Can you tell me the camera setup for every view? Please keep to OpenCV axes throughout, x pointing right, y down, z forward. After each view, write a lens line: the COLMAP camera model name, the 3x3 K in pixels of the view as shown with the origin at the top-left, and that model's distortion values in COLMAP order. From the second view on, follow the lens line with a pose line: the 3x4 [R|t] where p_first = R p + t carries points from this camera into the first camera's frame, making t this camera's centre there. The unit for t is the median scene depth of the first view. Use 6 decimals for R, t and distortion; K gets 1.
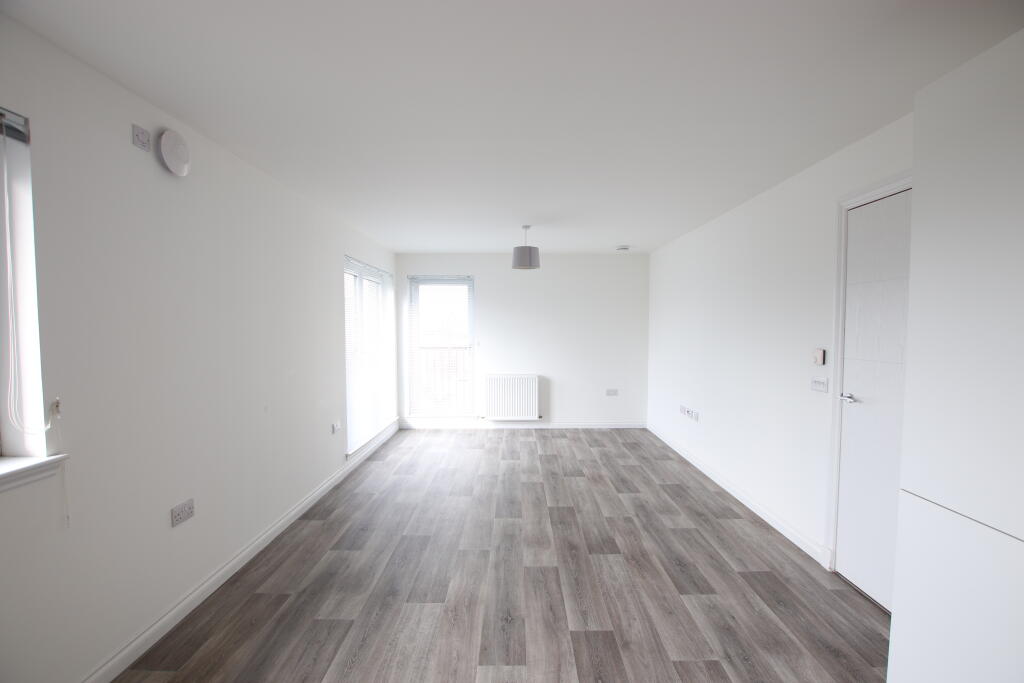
lens RADIAL K [[475.3, 0, 508.9], [0, 475.3, 349.9], [0, 0, 1]] dist [-0.018401, -0.000233]
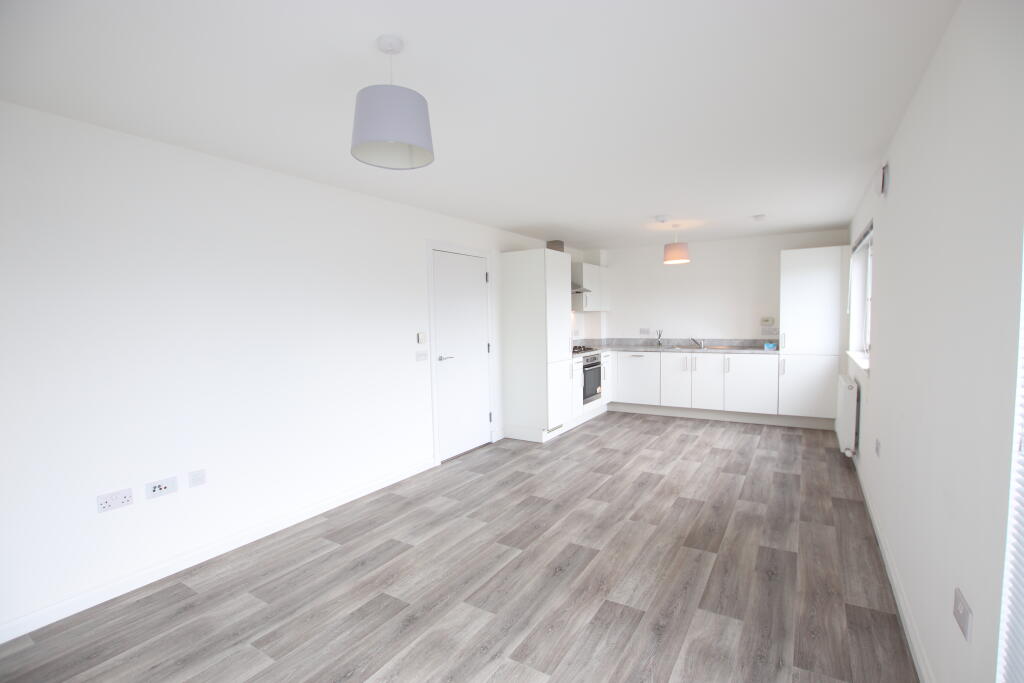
lens RADIAL K [[475.3, 0, 508.9], [0, 475.3, 349.9], [0, 0, 1]] dist [-0.018401, -0.000233]
pose [[-0.851624, -0.013053, 0.523990, -0.468318], [0.046390, 0.993890, 0.100155, -0.086294], [-0.522096, 0.109603, -0.845815, 1.859931]]
